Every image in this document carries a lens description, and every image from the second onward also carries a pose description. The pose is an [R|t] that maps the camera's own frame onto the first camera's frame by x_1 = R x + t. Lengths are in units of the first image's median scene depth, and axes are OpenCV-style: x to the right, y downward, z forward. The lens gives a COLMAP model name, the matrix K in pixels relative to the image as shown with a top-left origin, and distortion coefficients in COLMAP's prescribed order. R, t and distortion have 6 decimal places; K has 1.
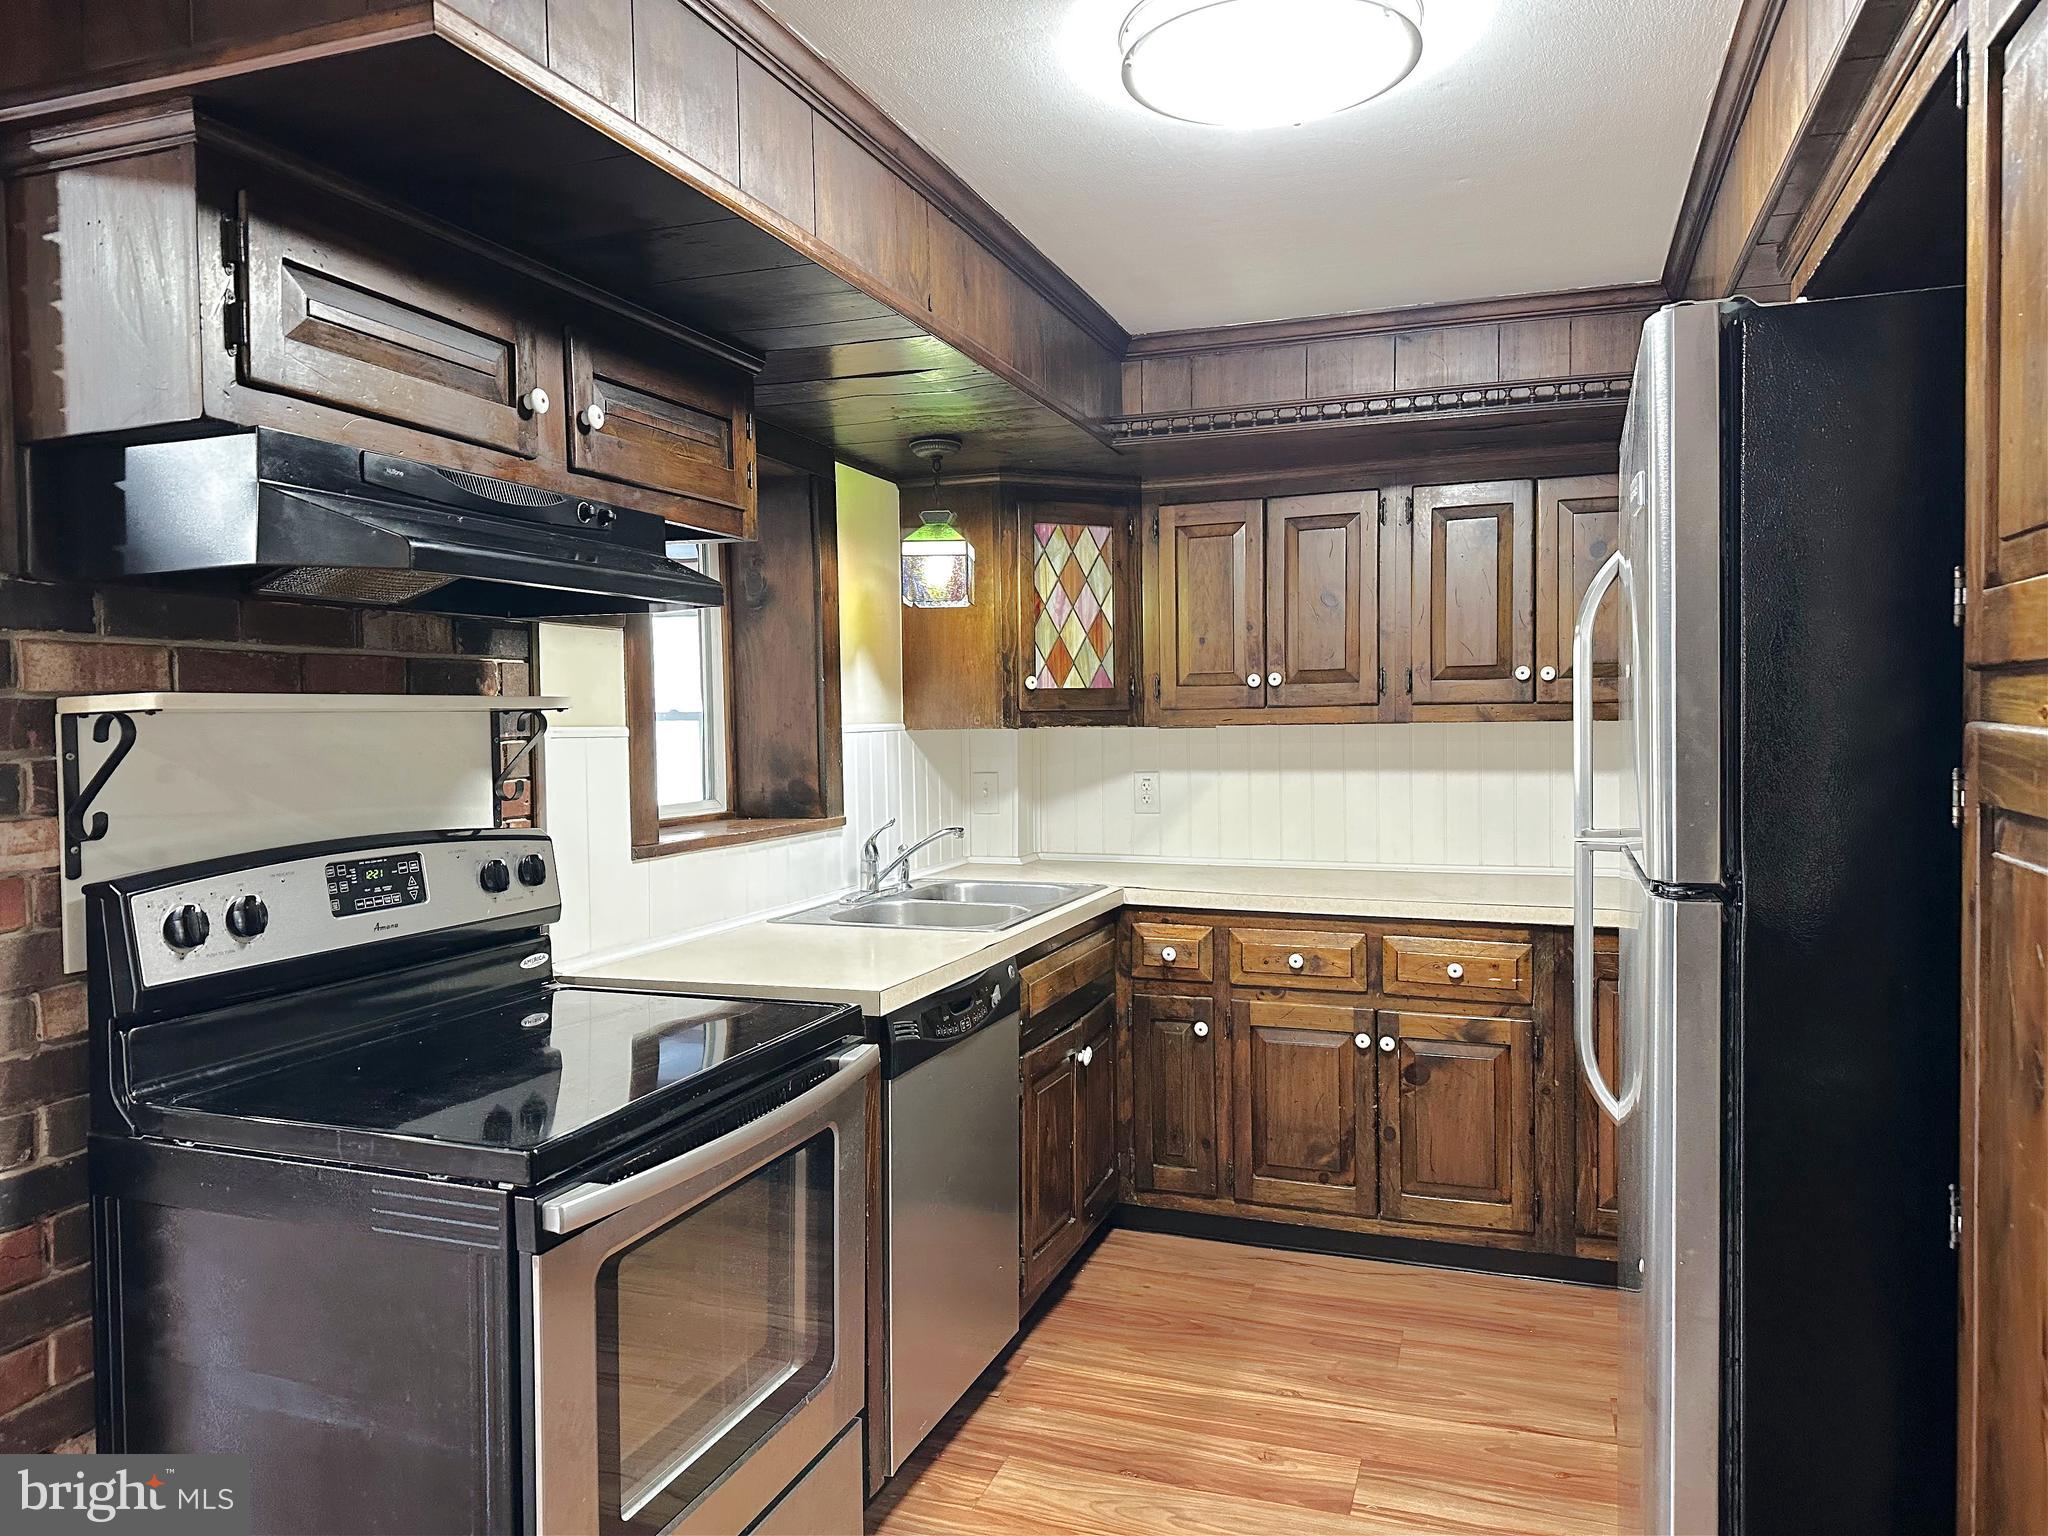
lens RADIAL K [[1431.8, 0, 1020.2], [0, 1431.8, 767.6], [0, 0, 1]] dist [0.043836, -0.039081]
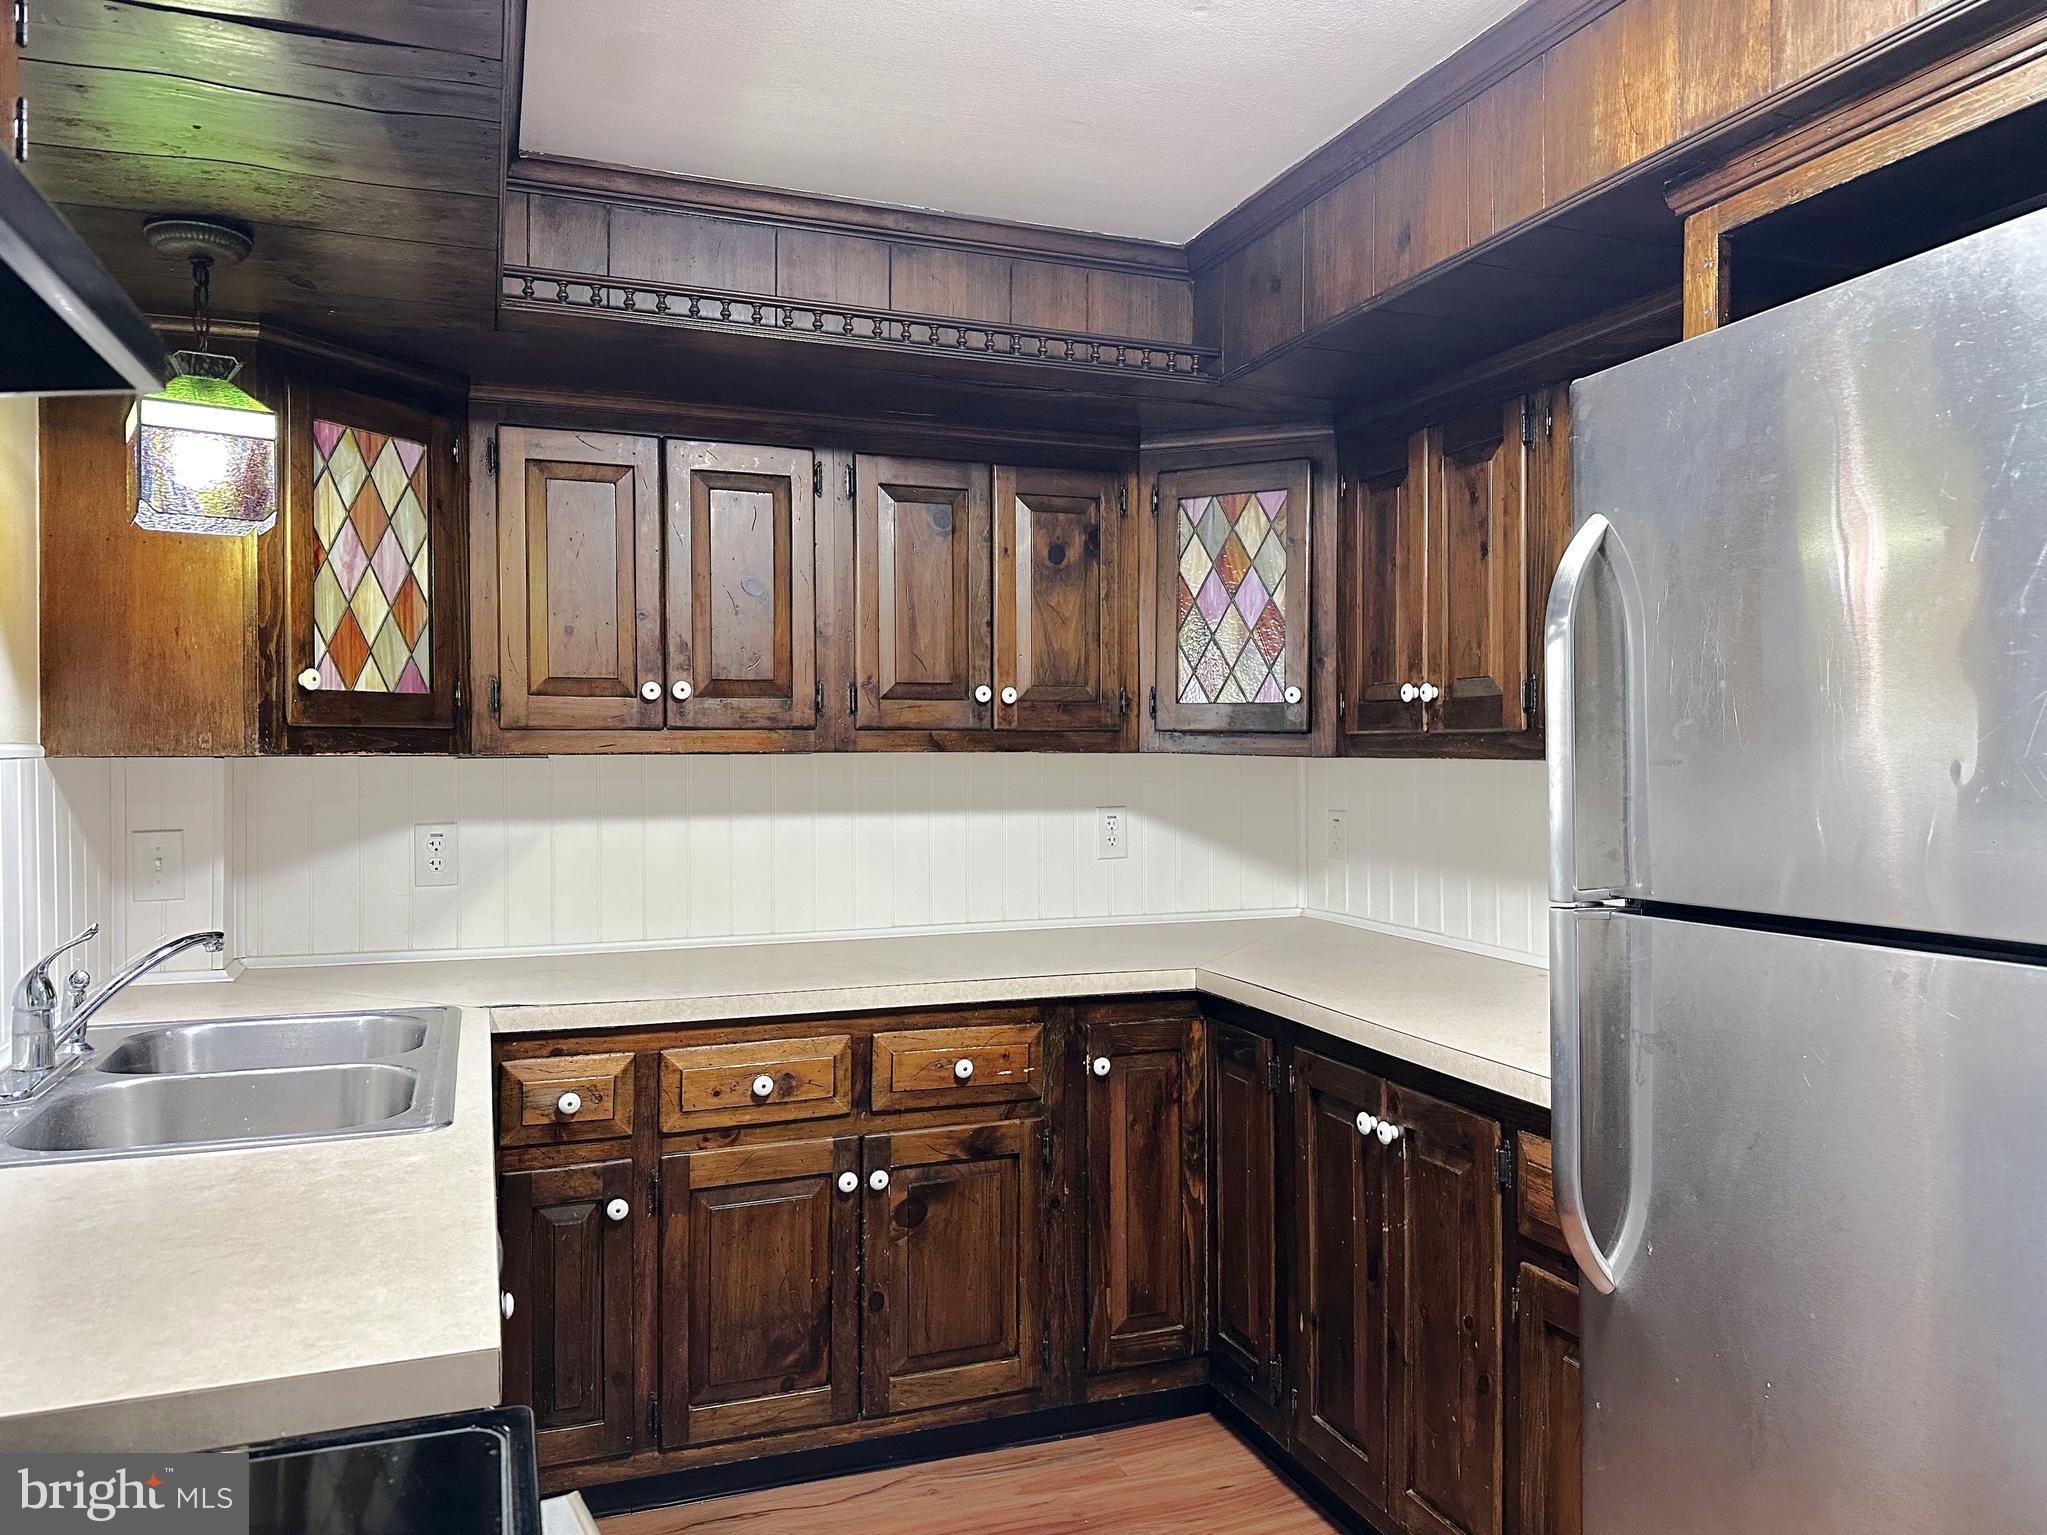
lens RADIAL K [[1431.1, 0, 1035.1], [0, 1431.1, 751.5], [0, 0, 1]] dist [0.043836, -0.039081]
pose [[0.751376, 0.010715, 0.659787, -0.174074], [0.016310, 0.999261, -0.034802, -0.003078], [-0.659672, 0.036911, 0.750646, 0.368604]]
